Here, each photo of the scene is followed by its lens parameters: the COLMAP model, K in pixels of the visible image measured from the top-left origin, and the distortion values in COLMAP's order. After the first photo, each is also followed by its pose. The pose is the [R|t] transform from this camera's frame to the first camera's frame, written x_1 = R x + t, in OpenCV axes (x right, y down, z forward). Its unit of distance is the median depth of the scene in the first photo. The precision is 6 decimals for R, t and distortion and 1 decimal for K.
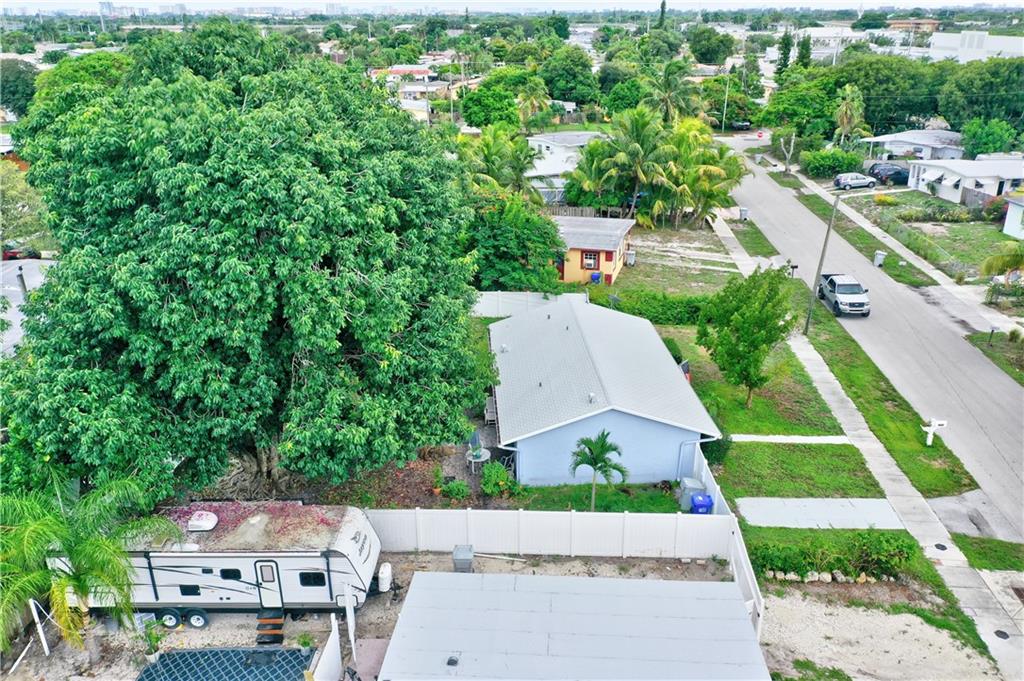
lens RADIAL K [[784.7, 0, 514.5], [0, 784.7, 341.4], [0, 0, 1]] dist [0.014068, 0.000809]
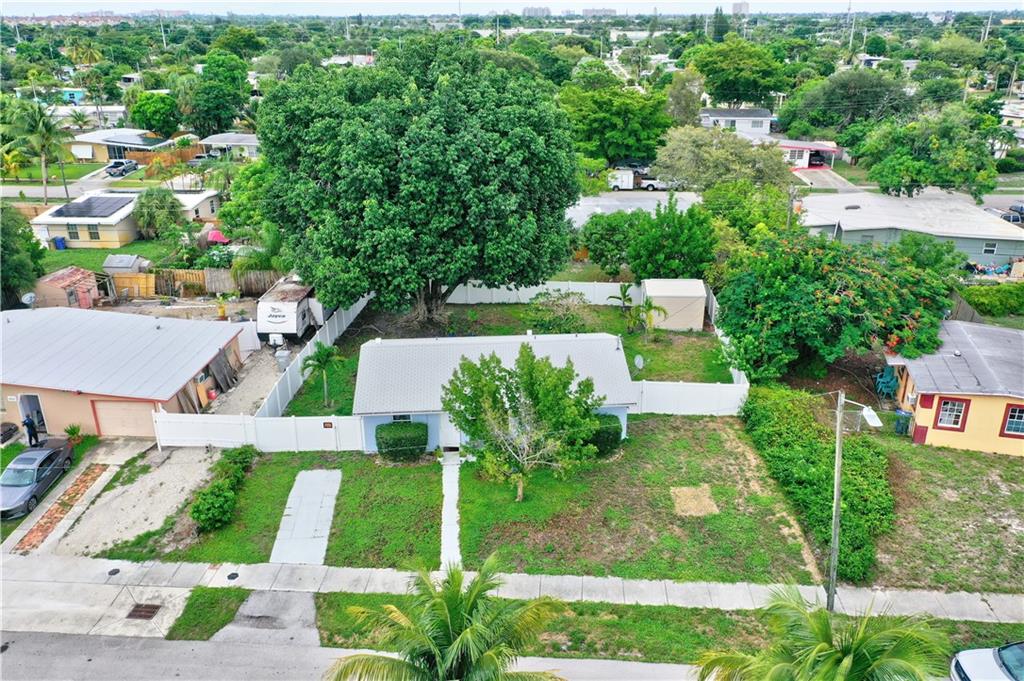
lens RADIAL K [[841.5, 0, 511.1], [0, 841.5, 341.1], [0, 0, 1]] dist [0.007964, -0.001042]
pose [[0.005780, 0.385252, -0.922793, 0.586307], [-0.379630, 0.854569, 0.354392, -0.205790], [0.925120, 0.348271, 0.151193, 0.445431]]
